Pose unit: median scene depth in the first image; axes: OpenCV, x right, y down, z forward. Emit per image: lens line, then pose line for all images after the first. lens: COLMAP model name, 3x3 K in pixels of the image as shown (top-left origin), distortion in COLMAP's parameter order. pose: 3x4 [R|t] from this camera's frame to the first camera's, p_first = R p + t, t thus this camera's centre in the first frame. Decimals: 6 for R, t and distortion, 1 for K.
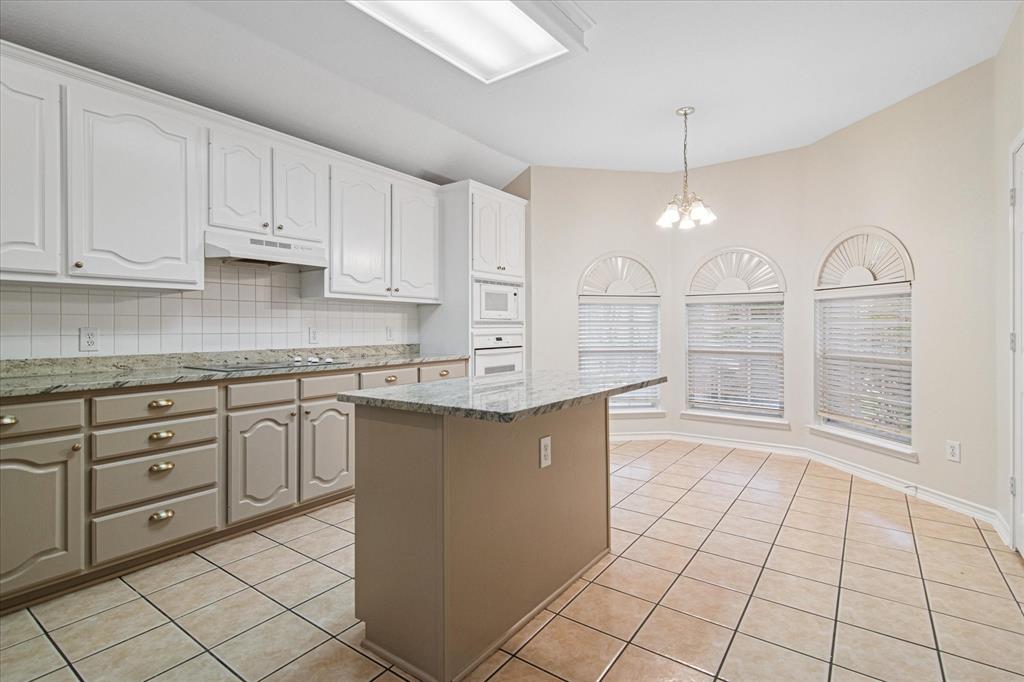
lens RADIAL K [[486.3, 0, 520.8], [0, 486.3, 331.1], [0, 0, 1]] dist [0.016347, -0.003176]
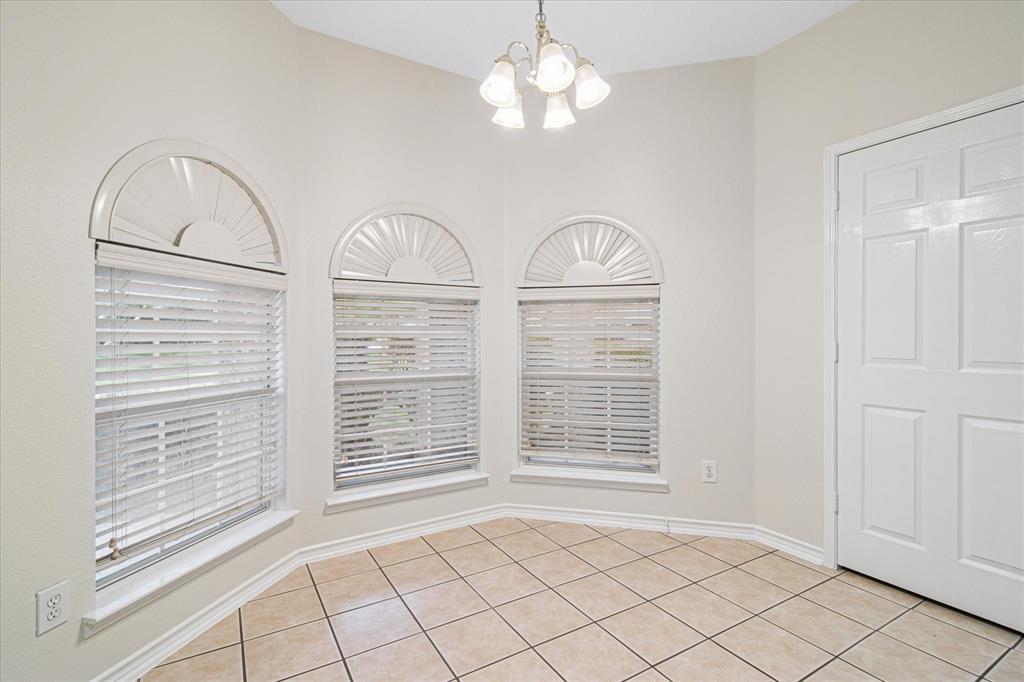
lens RADIAL K [[486.3, 0, 513.7], [0, 486.3, 337.4], [0, 0, 1]] dist [0.016347, -0.003176]
pose [[0.392124, -0.005627, 0.919895, -0.082153], [0.006743, 0.999972, 0.003242, -0.011038], [-0.919888, 0.004931, 0.392151, 0.734655]]
